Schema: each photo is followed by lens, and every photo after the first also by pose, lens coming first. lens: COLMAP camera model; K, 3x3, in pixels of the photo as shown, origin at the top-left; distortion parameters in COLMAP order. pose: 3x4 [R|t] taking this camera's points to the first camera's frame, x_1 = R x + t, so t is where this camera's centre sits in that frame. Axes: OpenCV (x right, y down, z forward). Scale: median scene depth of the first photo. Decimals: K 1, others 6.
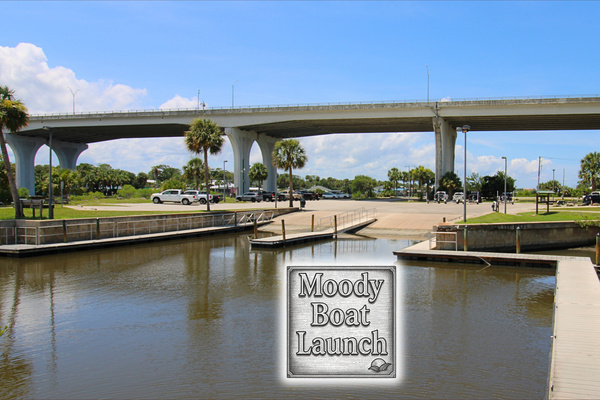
lens RADIAL K [[551.3, 0, 317.6], [0, 551.3, 200.6], [0, 0, 1]] dist [0.000513, 0.003190]
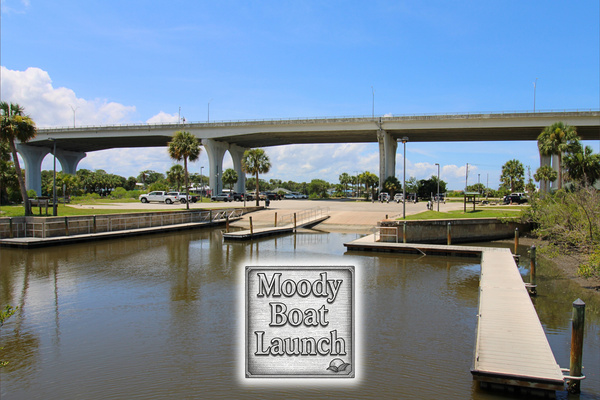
lens RADIAL K [[551.3, 0, 317.6], [0, 551.3, 200.6], [0, 0, 1]] dist [0.000513, 0.003190]
pose [[0.997172, -0.000047, 0.075155, -0.008604], [0.000039, 1.000000, 0.000116, 0.000079], [-0.075155, -0.000113, 0.997172, -0.195198]]
